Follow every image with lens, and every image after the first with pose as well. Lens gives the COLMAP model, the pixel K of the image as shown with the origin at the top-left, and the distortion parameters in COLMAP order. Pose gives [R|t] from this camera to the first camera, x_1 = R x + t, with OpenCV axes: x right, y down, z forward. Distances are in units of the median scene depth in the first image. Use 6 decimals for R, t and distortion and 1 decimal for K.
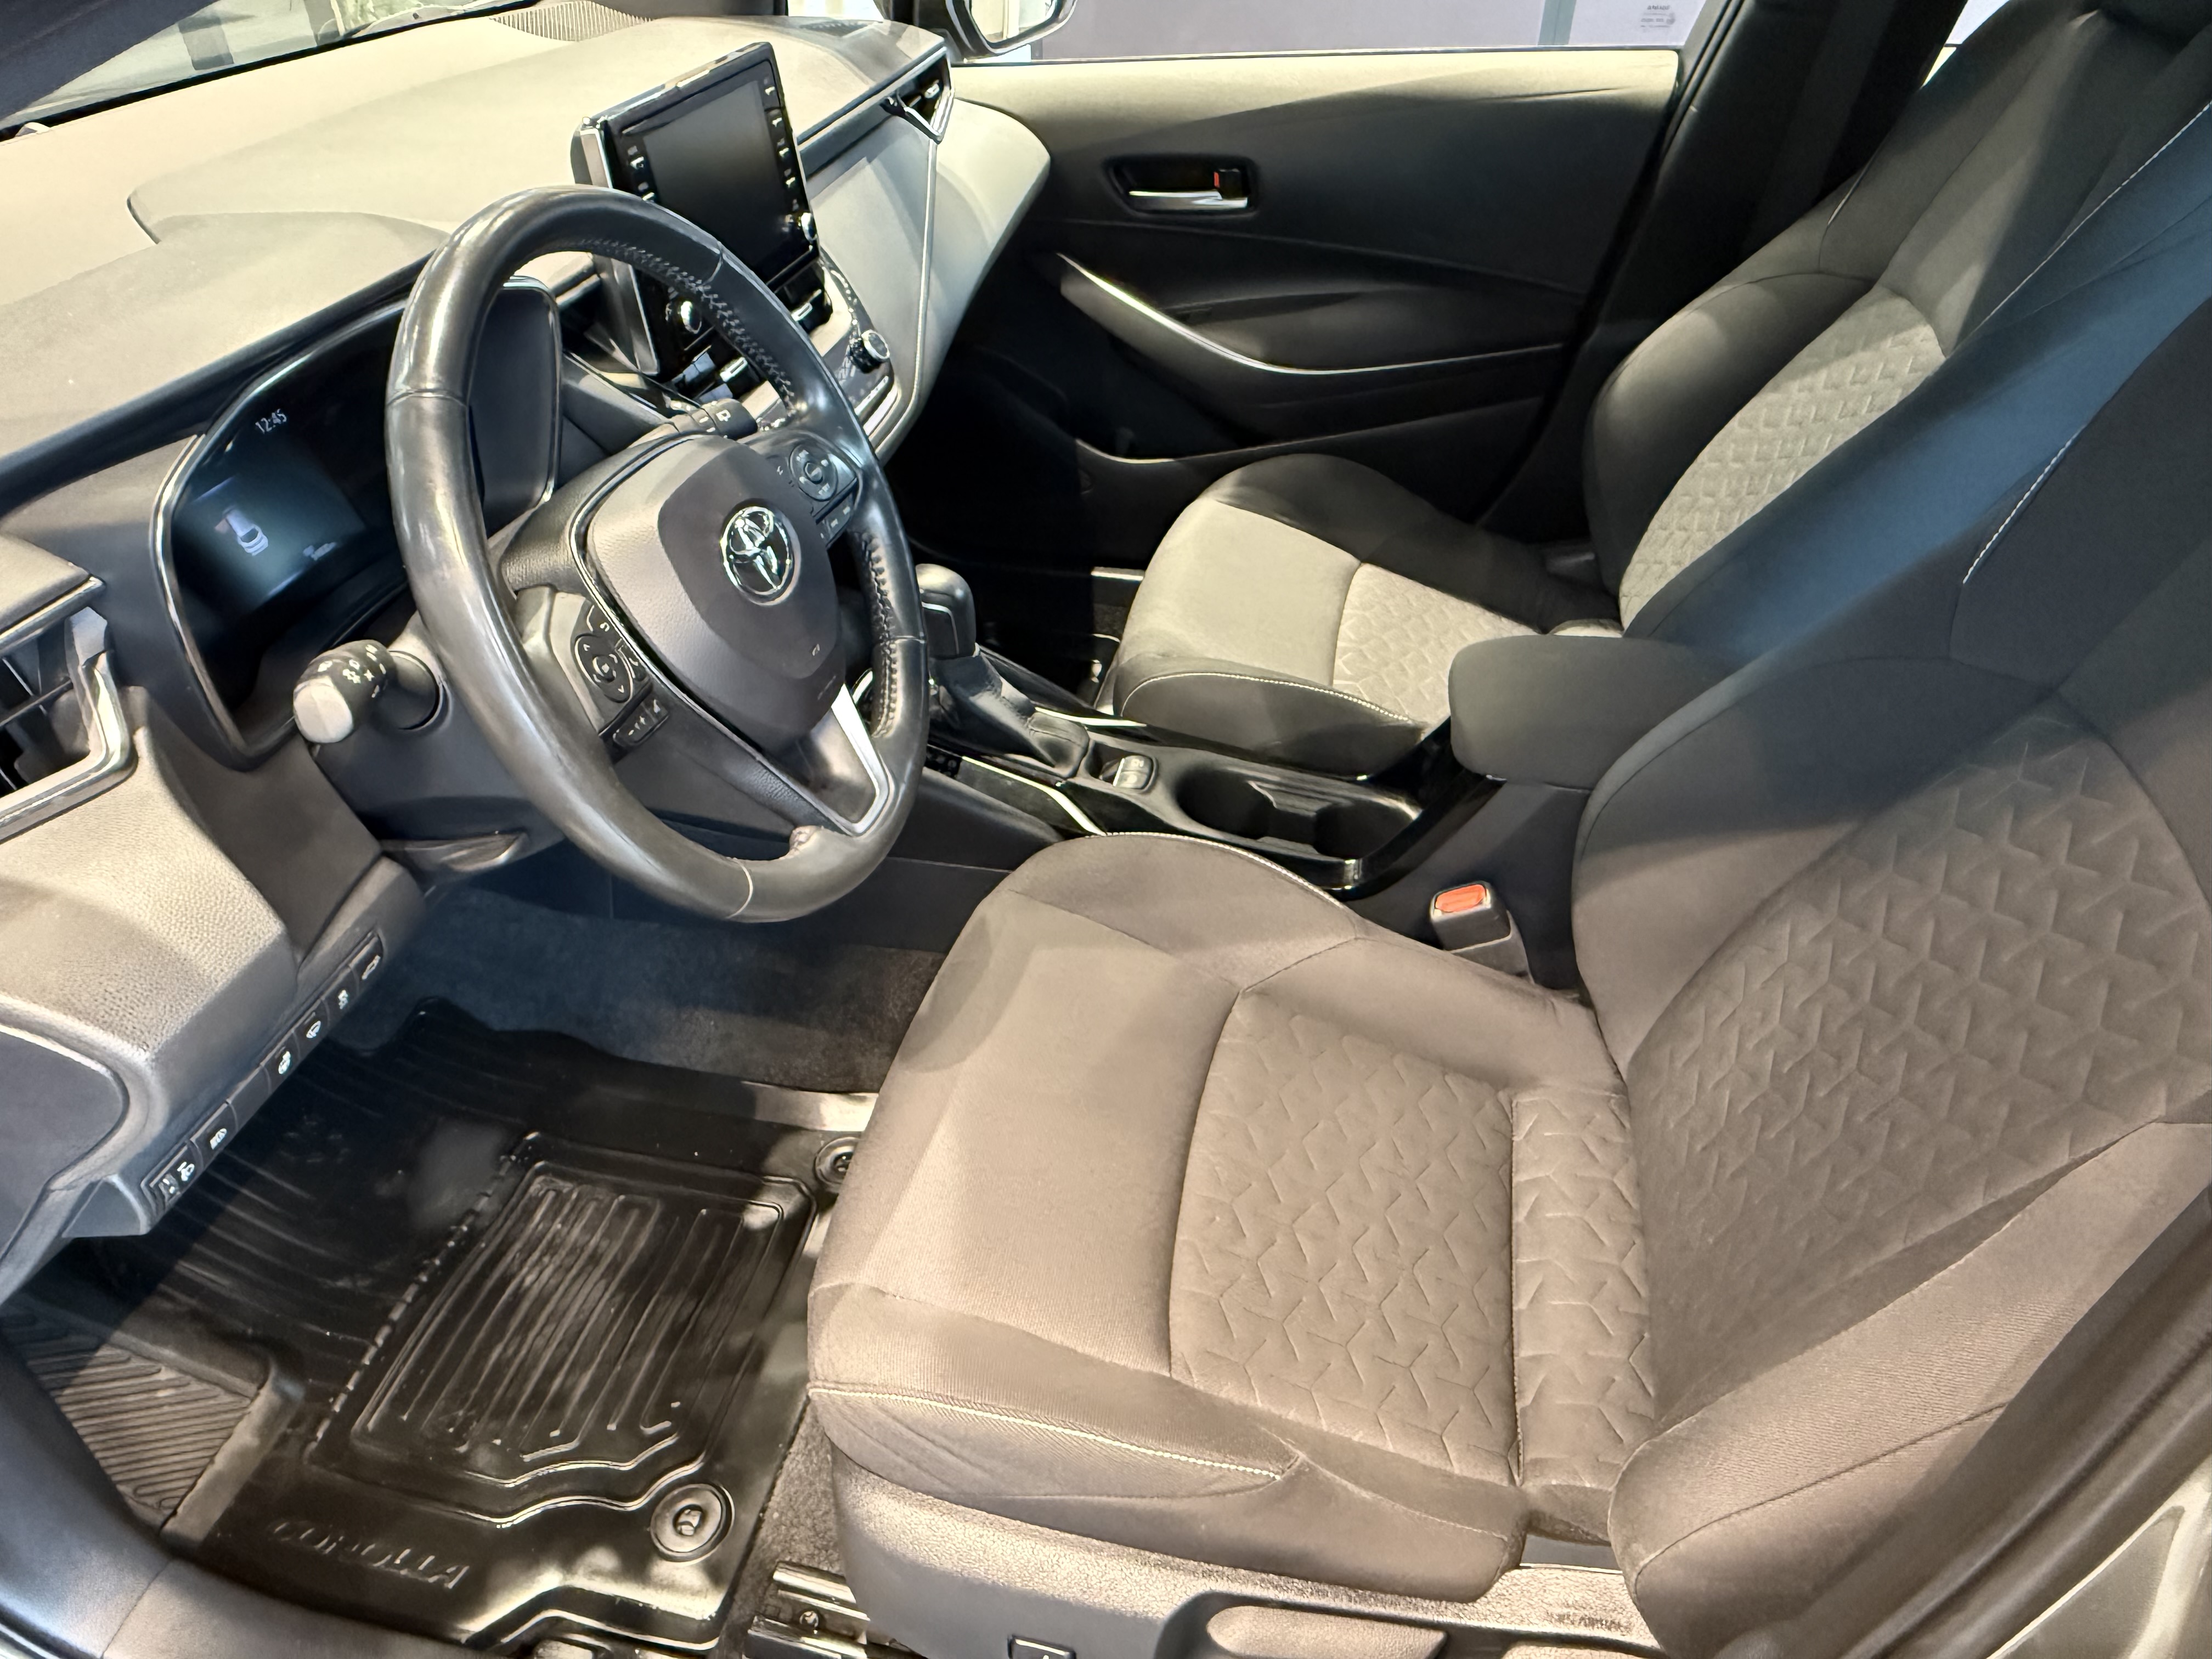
lens RADIAL K [[1447.3, 0, 1086.6], [0, 1447.3, 842.3], [0, 0, 1]] dist [0.003389, 0.000272]
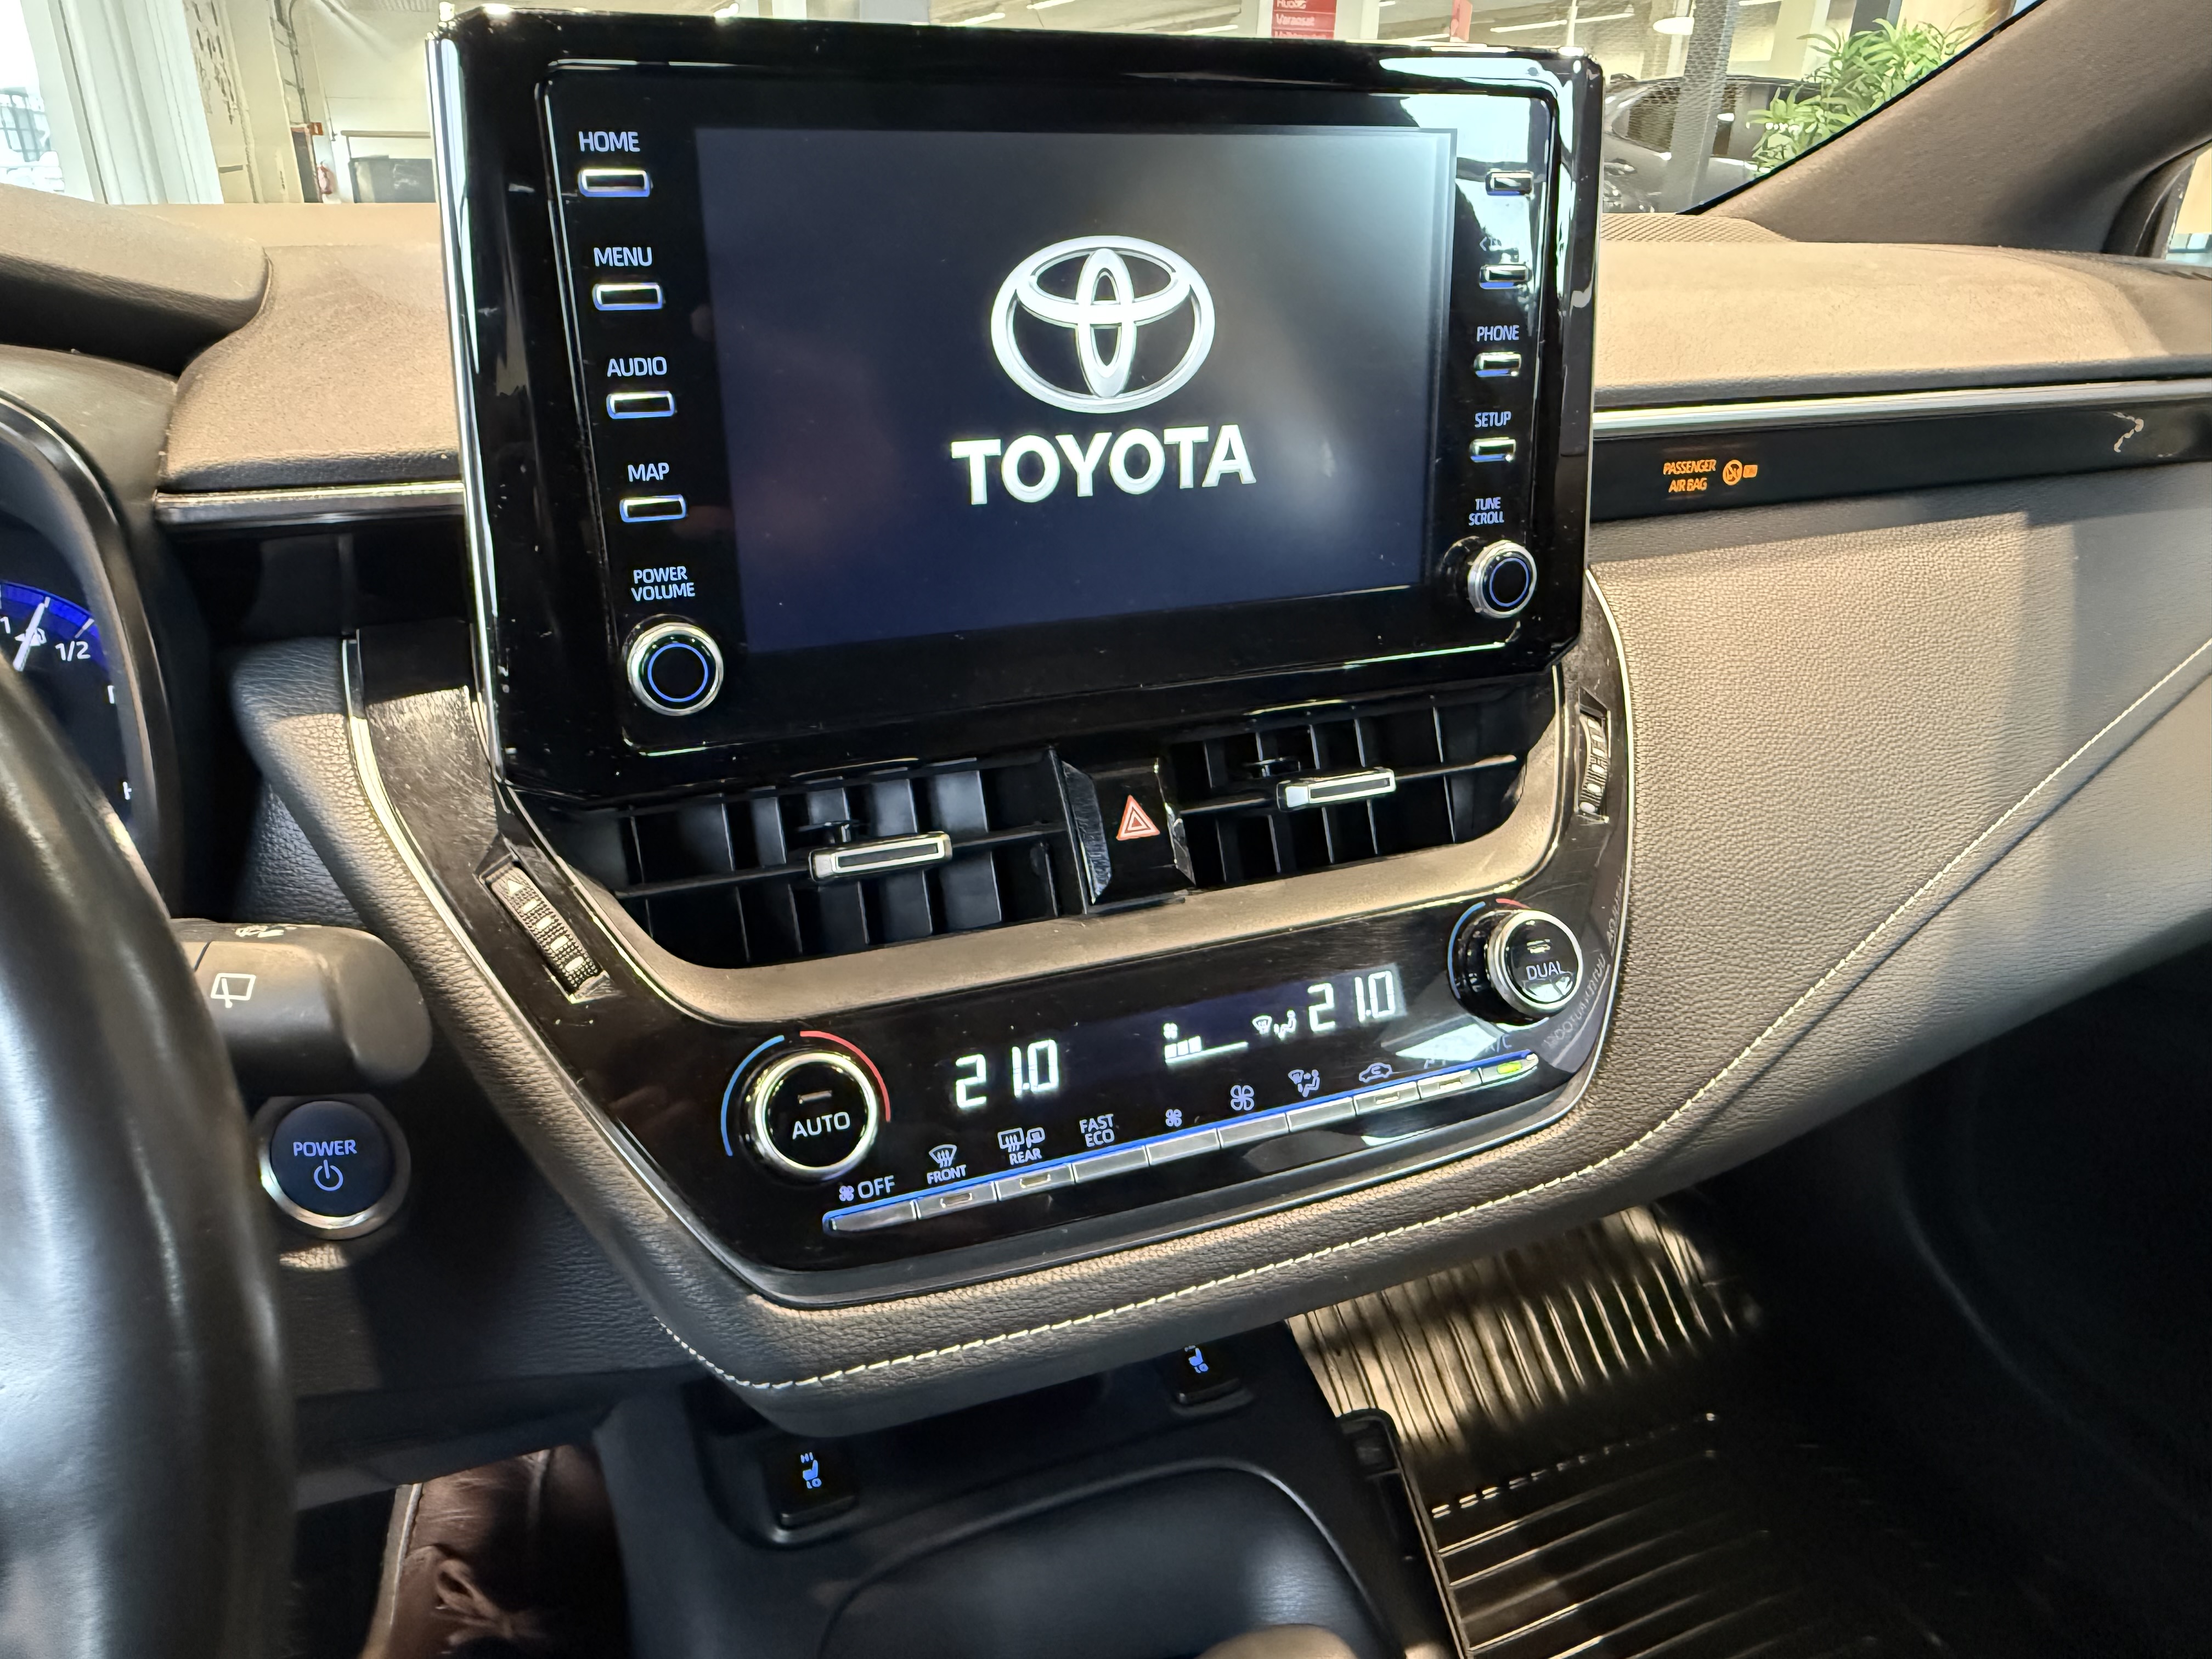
lens RADIAL K [[1447.3, 0, 1040.5], [0, 1447.3, 837.8], [0, 0, 1]] dist [0.003389, 0.000272]
pose [[0.561460, 0.357340, -0.746372, 0.022680], [-0.522210, 0.852678, 0.015403, -0.335772], [0.641919, 0.381114, 0.665351, 0.757645]]
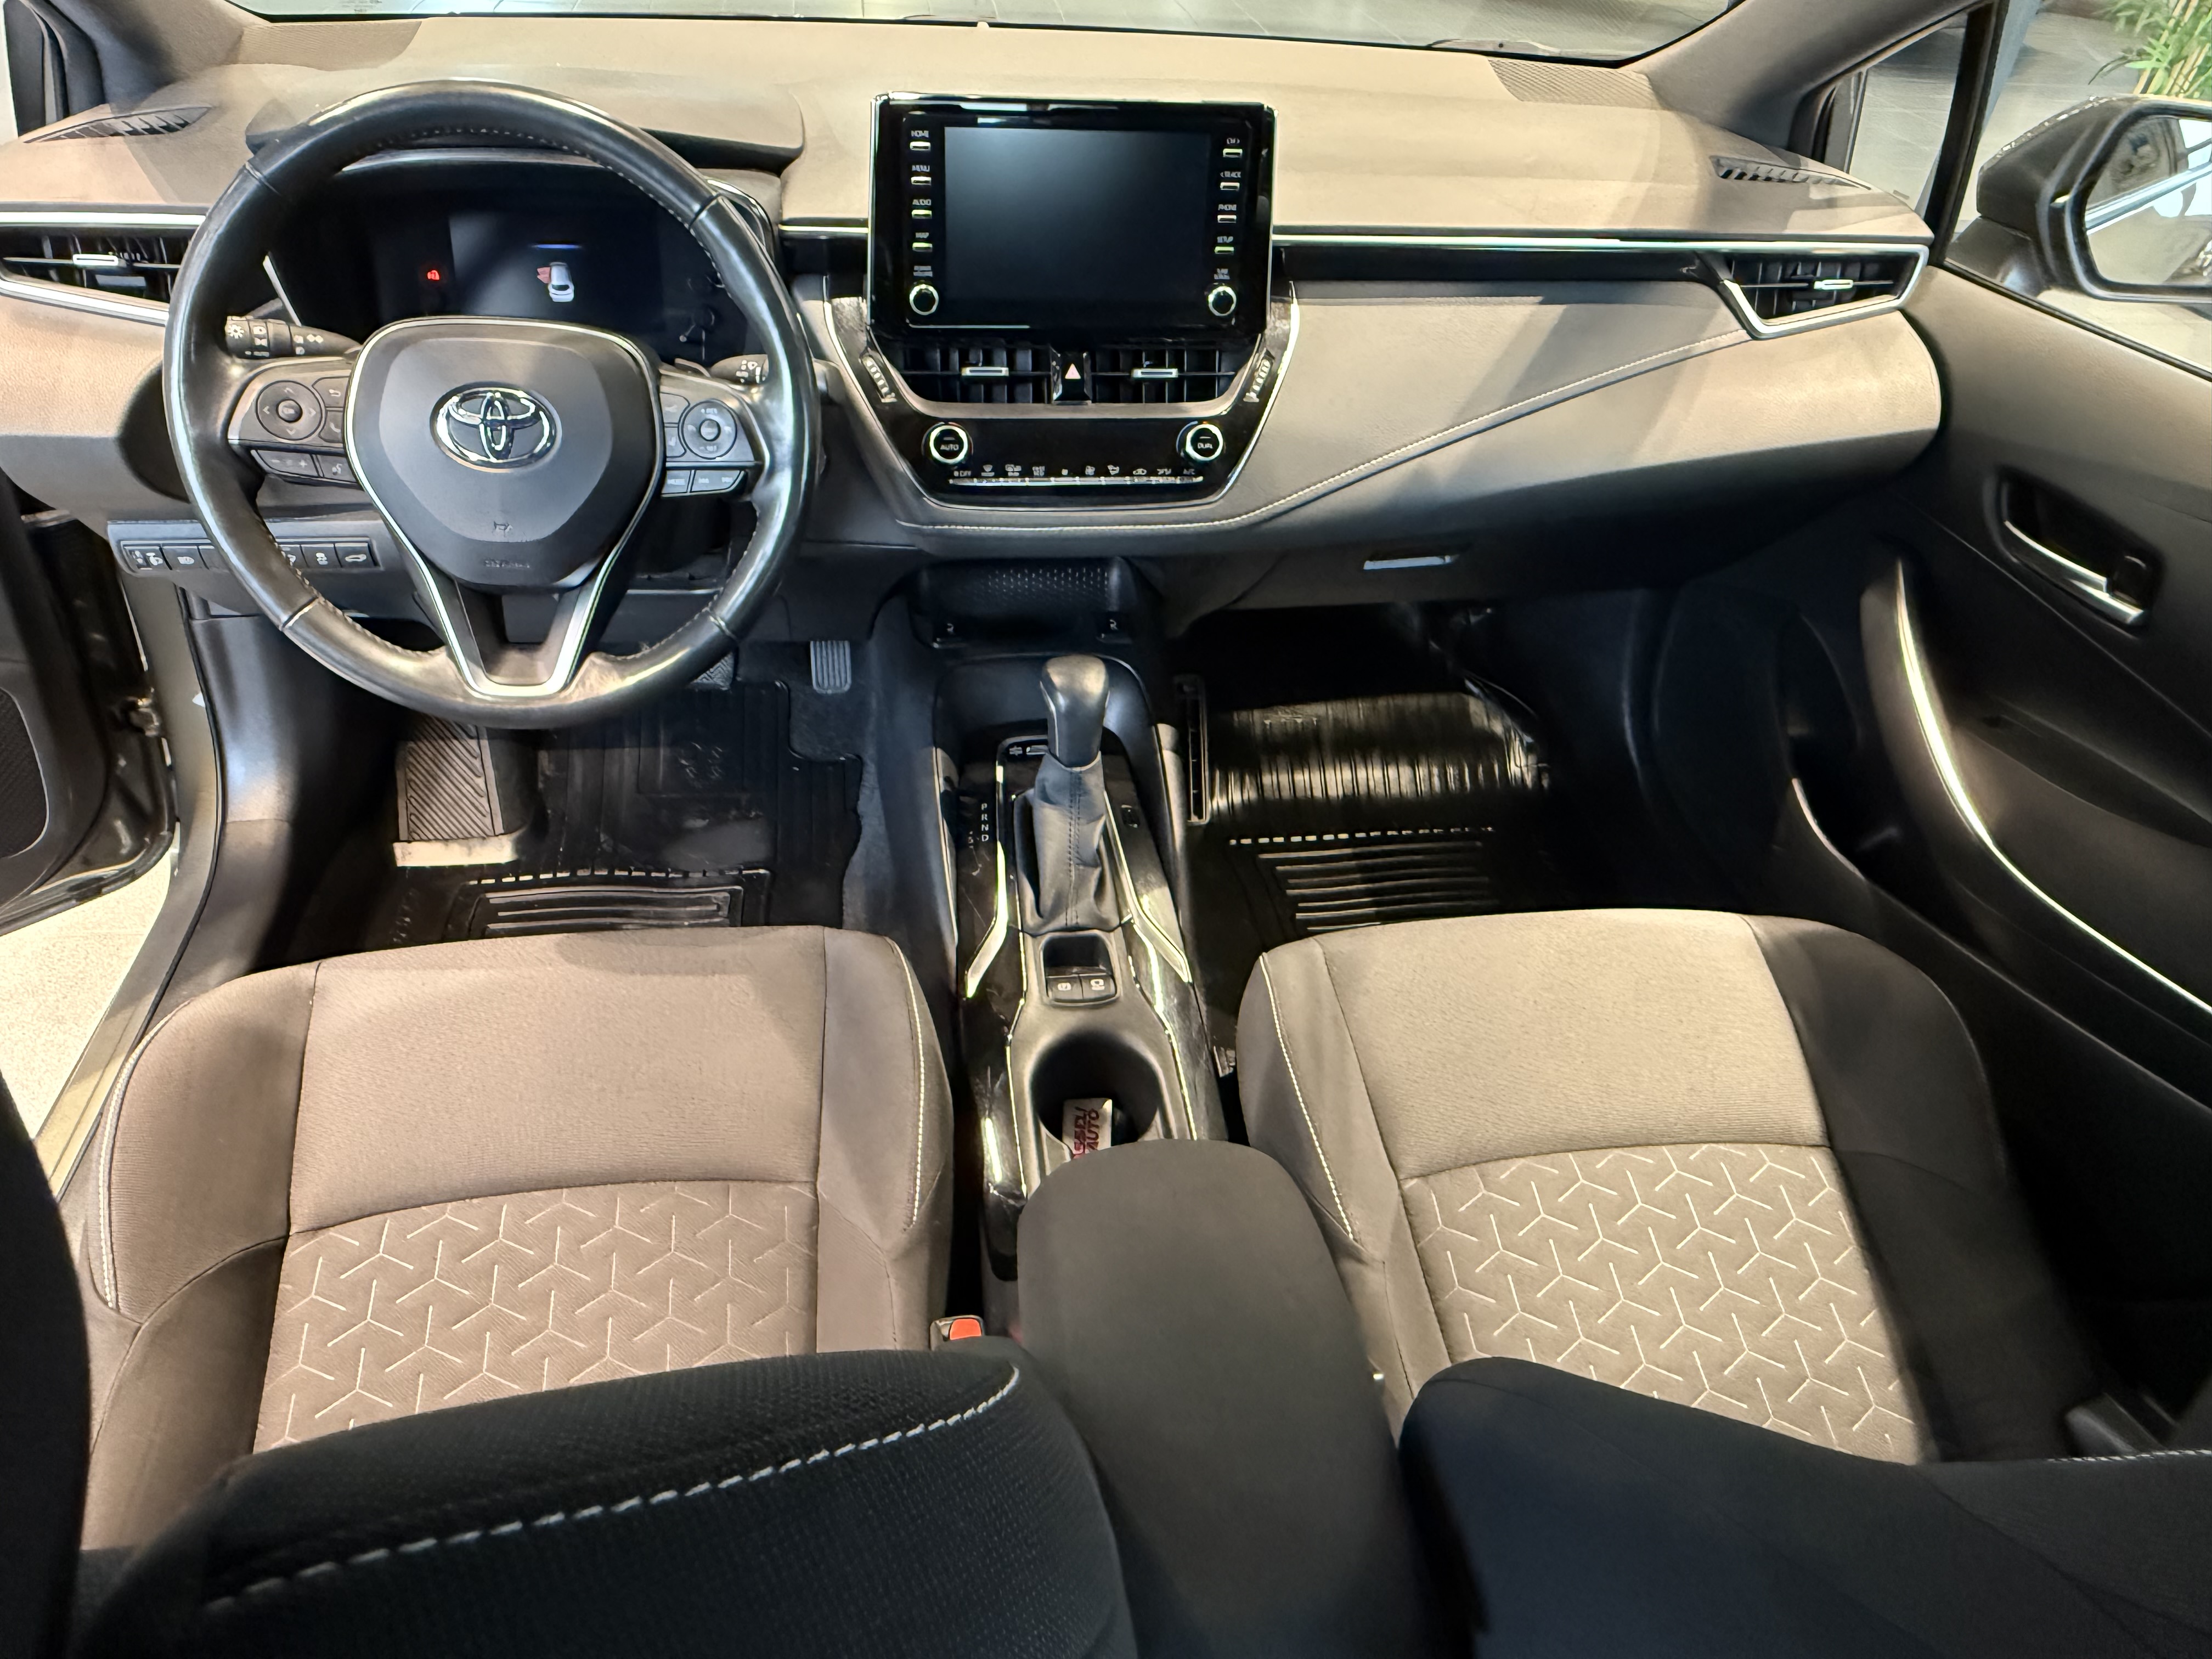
lens RADIAL K [[1447.3, 0, 1077.2], [0, 1447.3, 846.1], [0, 0, 1]] dist [0.003389, 0.000272]
pose [[0.358855, 0.610907, -0.705702, 0.662430], [-0.623984, 0.719298, 0.305376, -0.414925], [0.694167, 0.330761, 0.639320, 0.478910]]
